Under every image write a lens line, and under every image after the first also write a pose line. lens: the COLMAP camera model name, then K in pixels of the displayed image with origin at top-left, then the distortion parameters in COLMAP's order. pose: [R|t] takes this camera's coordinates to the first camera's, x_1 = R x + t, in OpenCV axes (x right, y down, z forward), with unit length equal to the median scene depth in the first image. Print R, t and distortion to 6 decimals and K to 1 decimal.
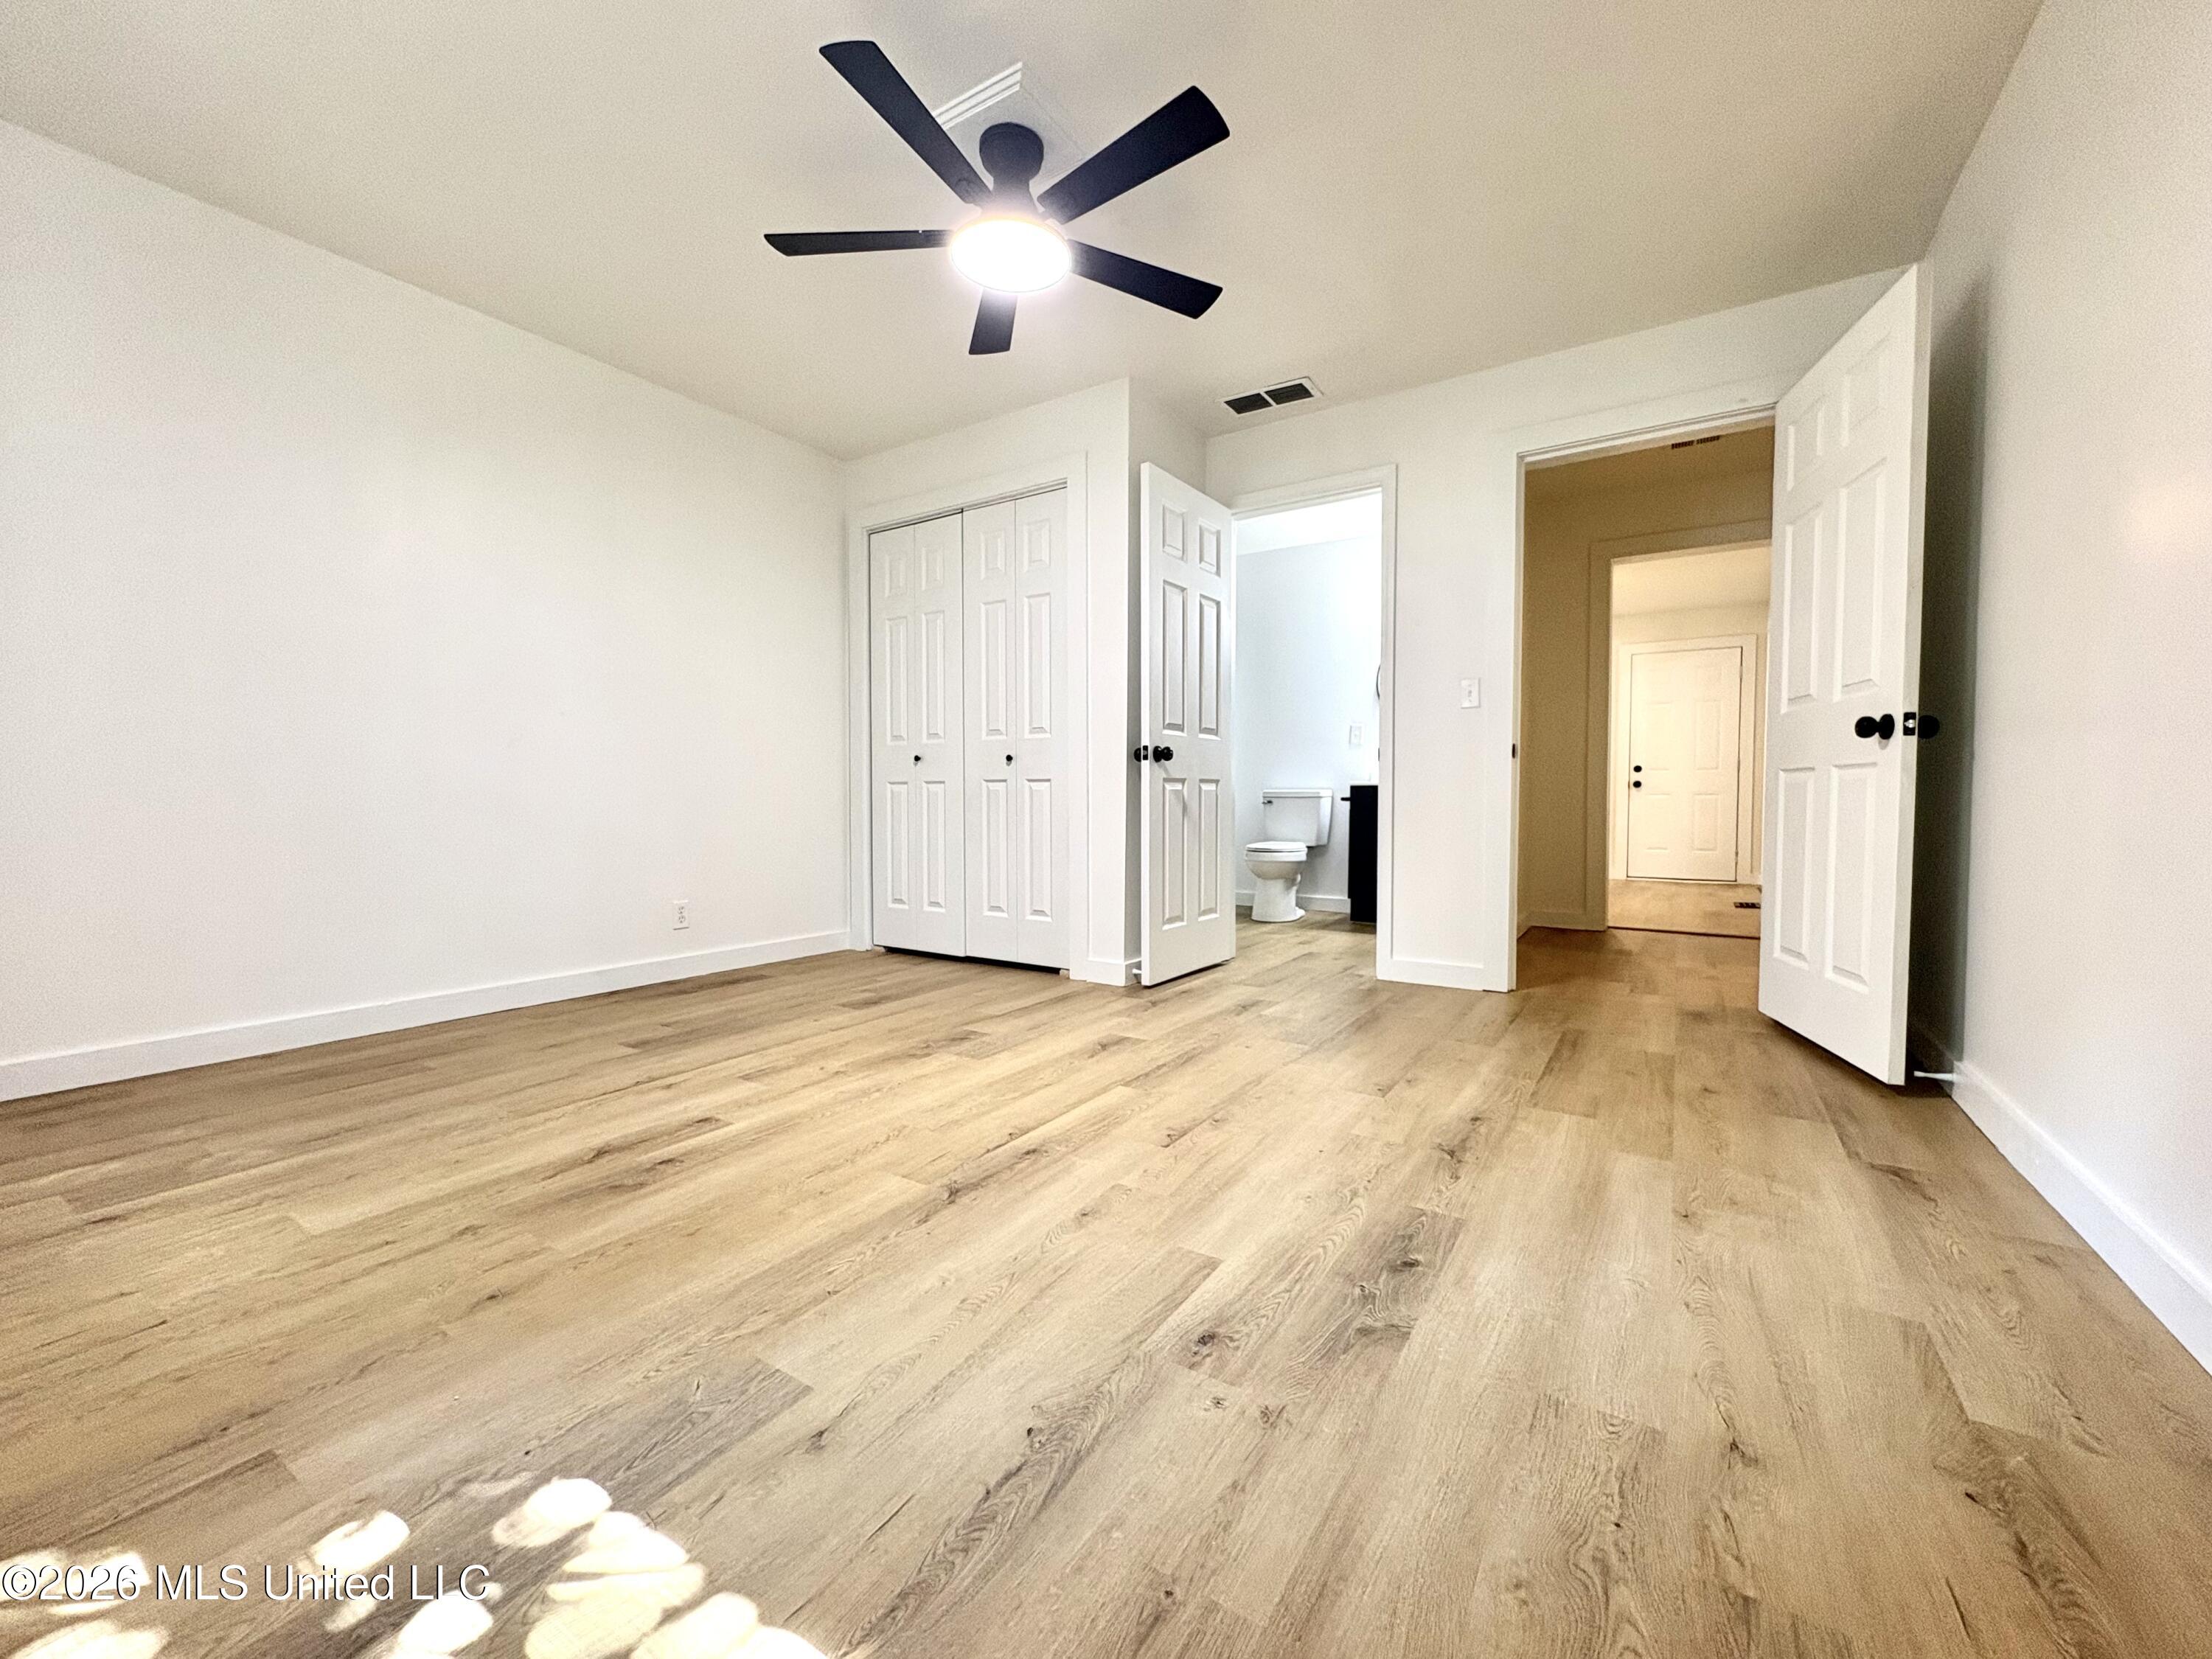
lens RADIAL K [[893.0, 0, 1113.9], [0, 893.0, 820.3], [0, 0, 1]] dist [-0.000773, 0.000320]
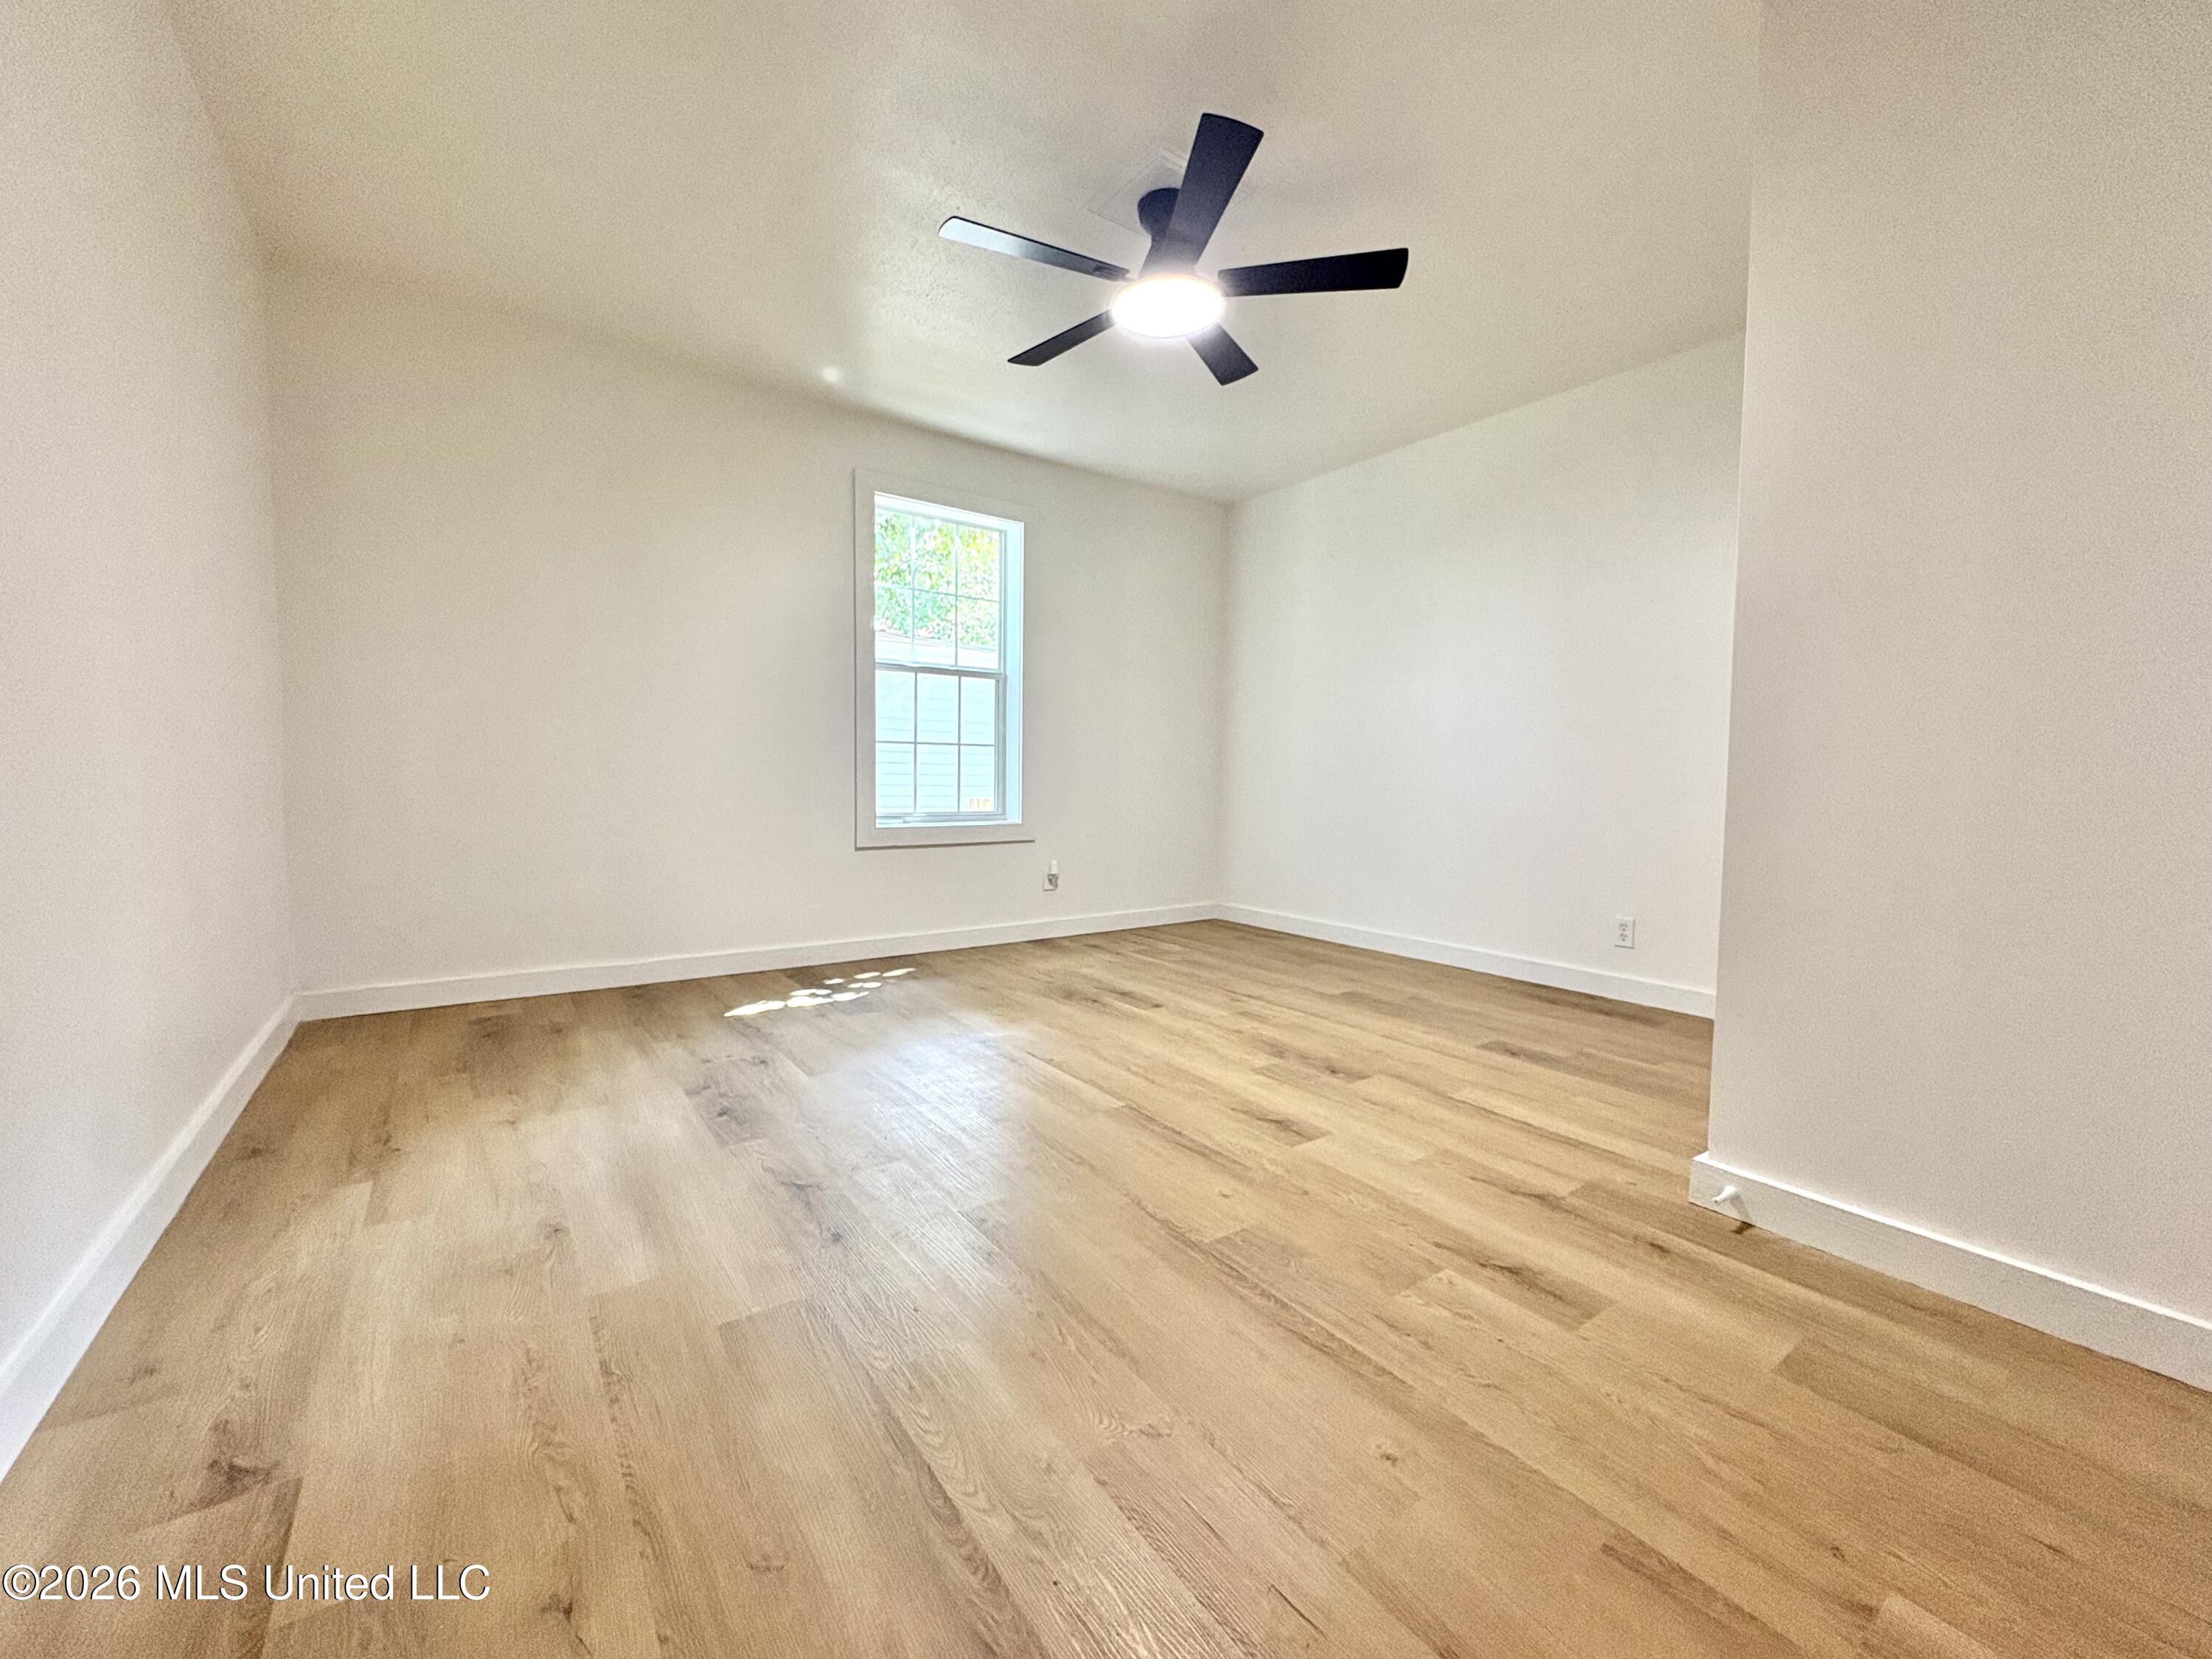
lens RADIAL K [[893.0, 0, 1114.2], [0, 893.0, 834.6], [0, 0, 1]] dist [-0.000773, 0.000320]
pose [[-0.372335, 0.055396, -0.926444, 0.997207], [-0.037601, 0.996497, 0.074697, -0.080017], [0.927337, 0.062647, -0.368948, 1.461285]]
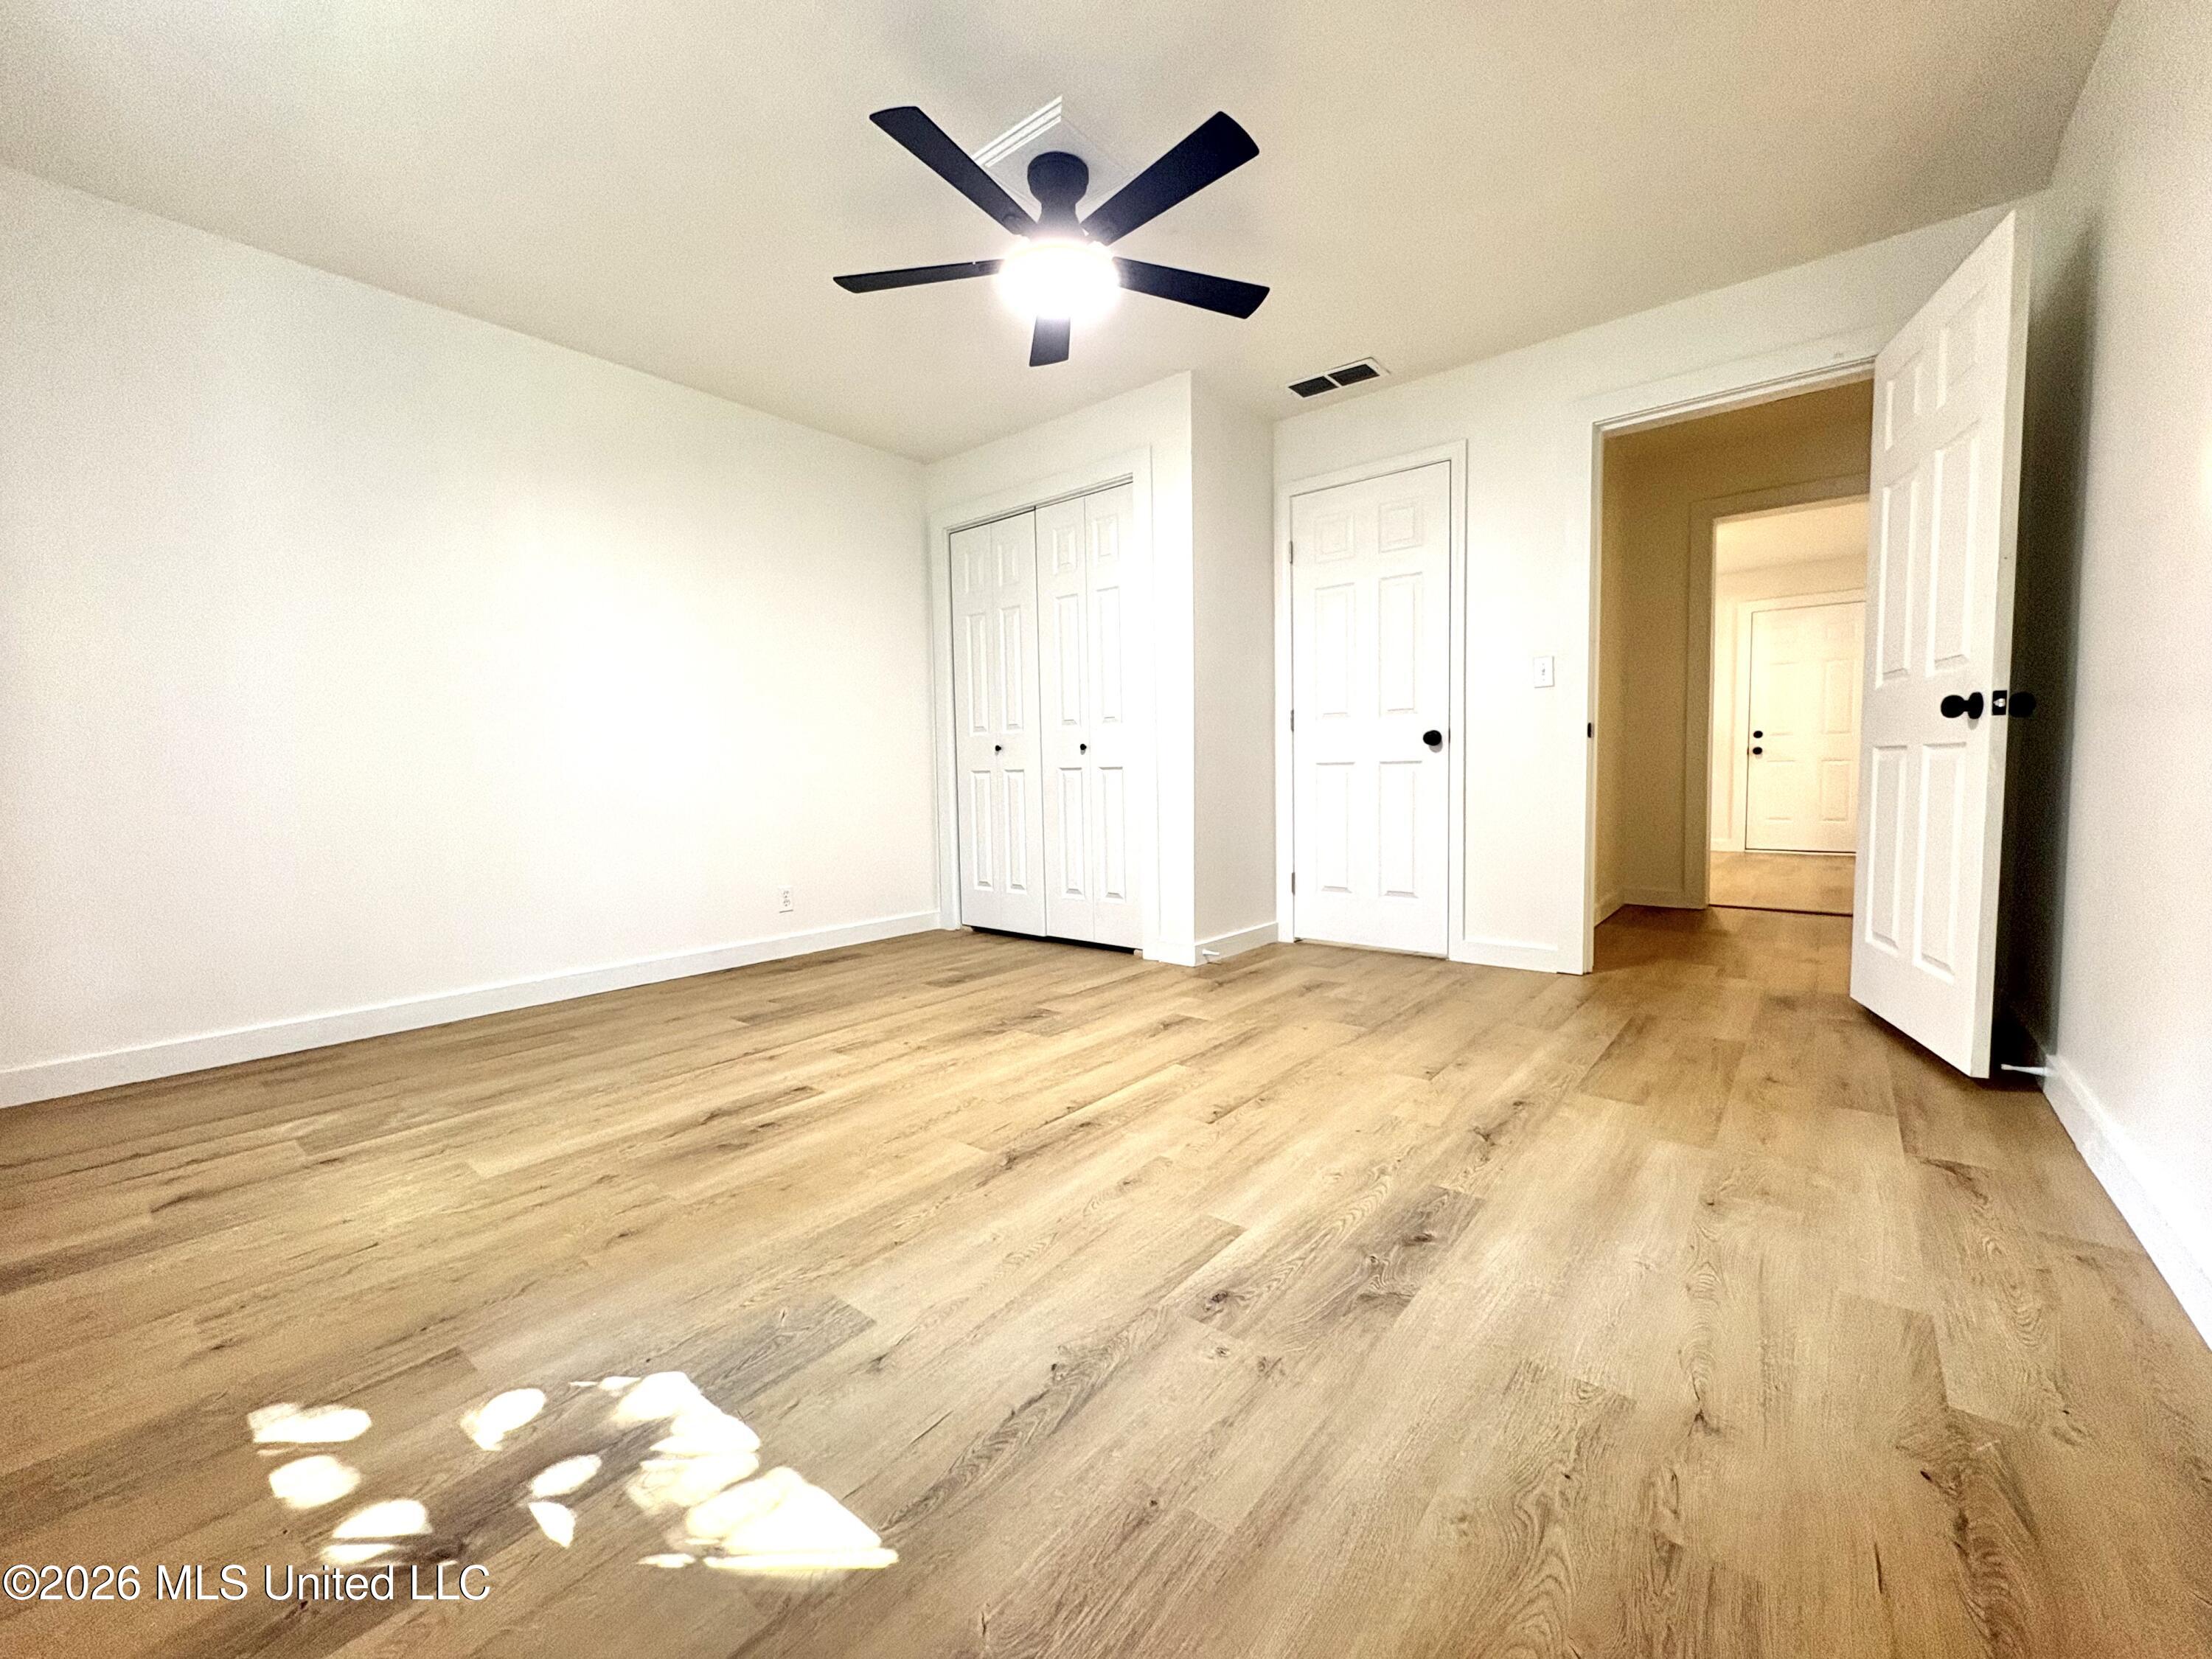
lens RADIAL K [[893.0, 0, 1112.1], [0, 893.0, 820.6], [0, 0, 1]] dist [-0.000773, 0.000320]
pose [[0.993552, -0.012692, -0.112663, 0.059994], [0.016280, 0.999387, 0.030982, -0.029126], [0.112201, -0.032617, 0.993150, -0.059307]]
